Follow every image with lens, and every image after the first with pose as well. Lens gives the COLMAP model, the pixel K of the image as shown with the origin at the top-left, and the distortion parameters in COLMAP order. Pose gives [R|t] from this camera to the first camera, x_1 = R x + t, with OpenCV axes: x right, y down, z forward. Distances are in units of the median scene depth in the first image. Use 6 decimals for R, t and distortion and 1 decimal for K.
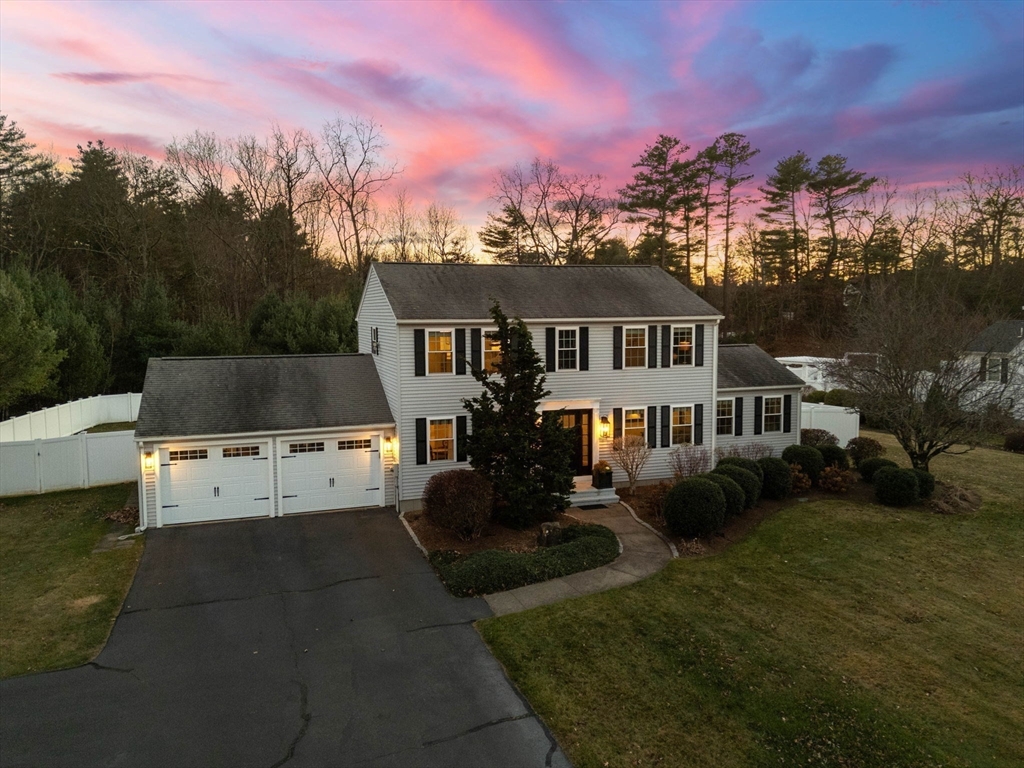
lens RADIAL K [[777.4, 0, 512.0], [0, 777.4, 384.0], [0, 0, 1]] dist [0.076855, -0.066548]
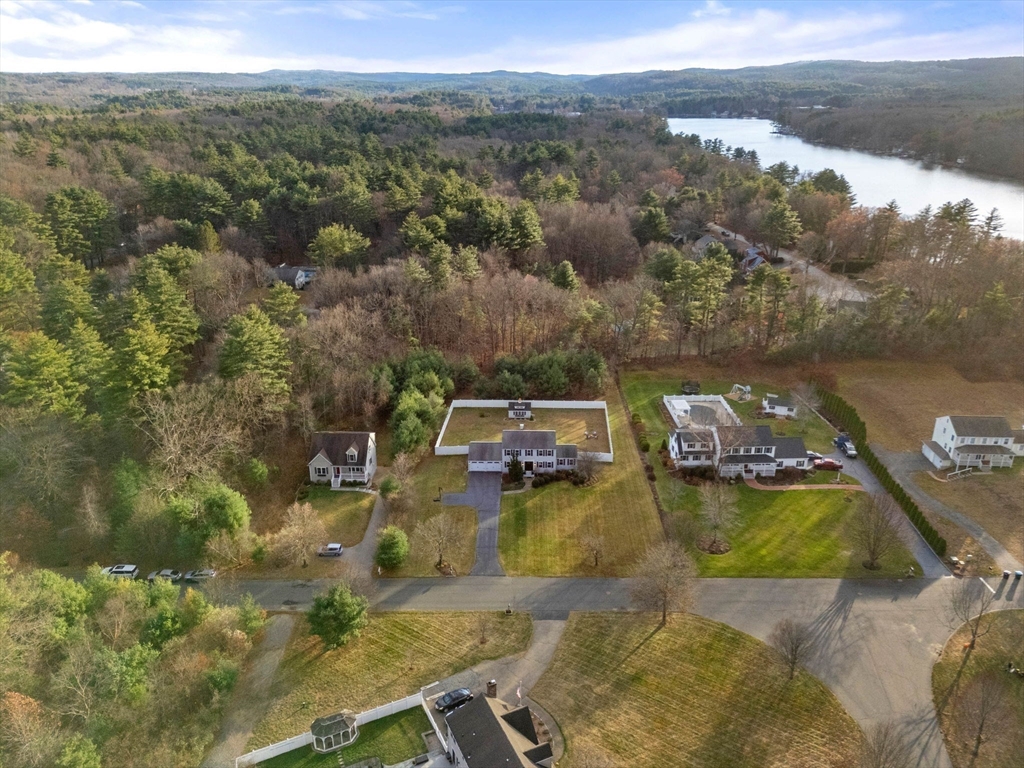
lens RADIAL K [[759.5, 0, 514.5], [0, 759.5, 389.4], [0, 0, 1]] dist [0.074347, -0.066019]
pose [[0.940046, 0.138190, -0.311795, 1.845714], [-0.040963, 0.953362, 0.299037, -2.418720], [0.338577, -0.268336, 0.901865, -4.560214]]
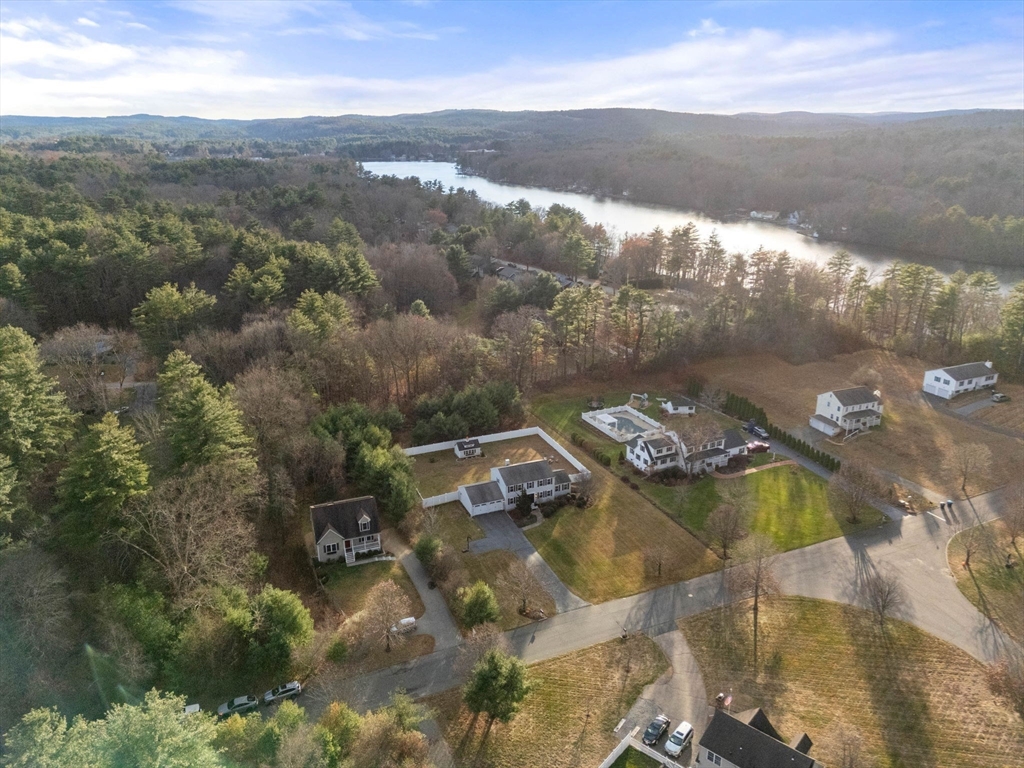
lens RADIAL K [[750.5, 0, 512.0], [0, 750.5, 384.0], [0, 0, 1]] dist [0.073828, -0.062304]
pose [[0.997351, -0.016842, 0.070759, -0.510292], [-0.000524, 0.971131, 0.238545, -2.359182], [-0.072734, -0.237950, 0.968550, -4.849677]]
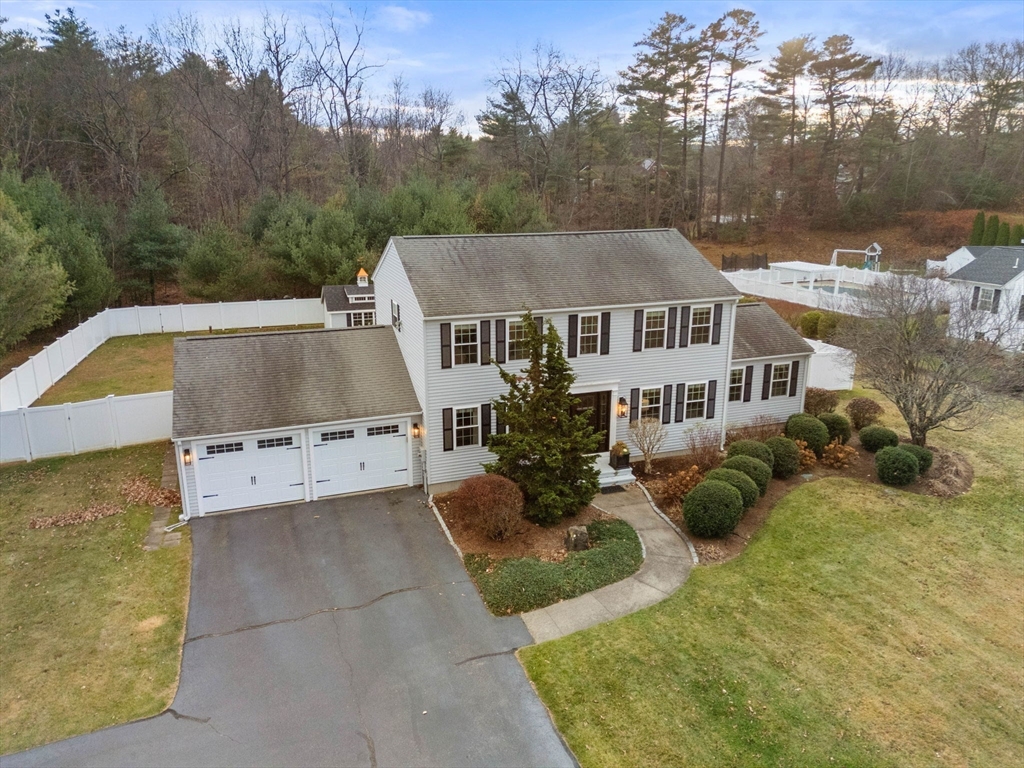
lens RADIAL K [[750.5, 0, 512.0], [0, 750.5, 384.0], [0, 0, 1]] dist [0.073828, -0.062304]
pose [[0.999812, 0.002811, 0.019195, -0.048584], [-0.006271, 0.983158, 0.182652, -0.161096], [-0.018359, -0.182738, 0.982990, 0.026443]]
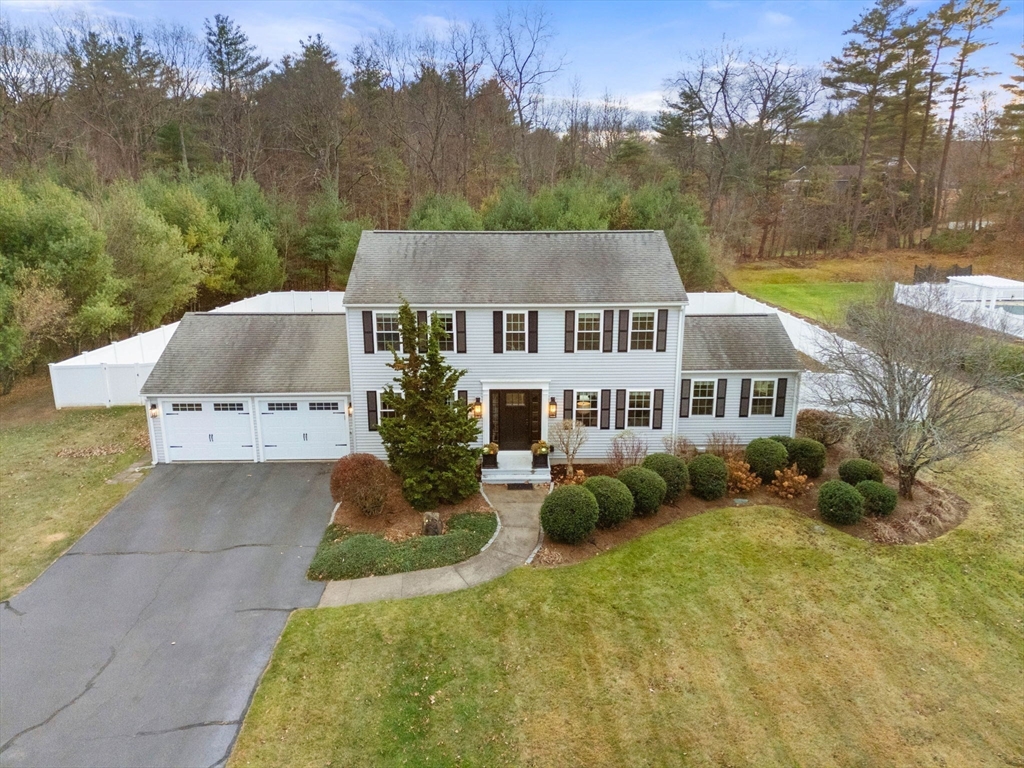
lens RADIAL K [[750.5, 0, 512.0], [0, 750.5, 384.0], [0, 0, 1]] dist [0.073828, -0.062304]
pose [[0.952200, 0.088676, -0.292323, 0.364669], [-0.034396, 0.981978, 0.185841, -0.162231], [0.303534, -0.166902, 0.938089, 0.058617]]
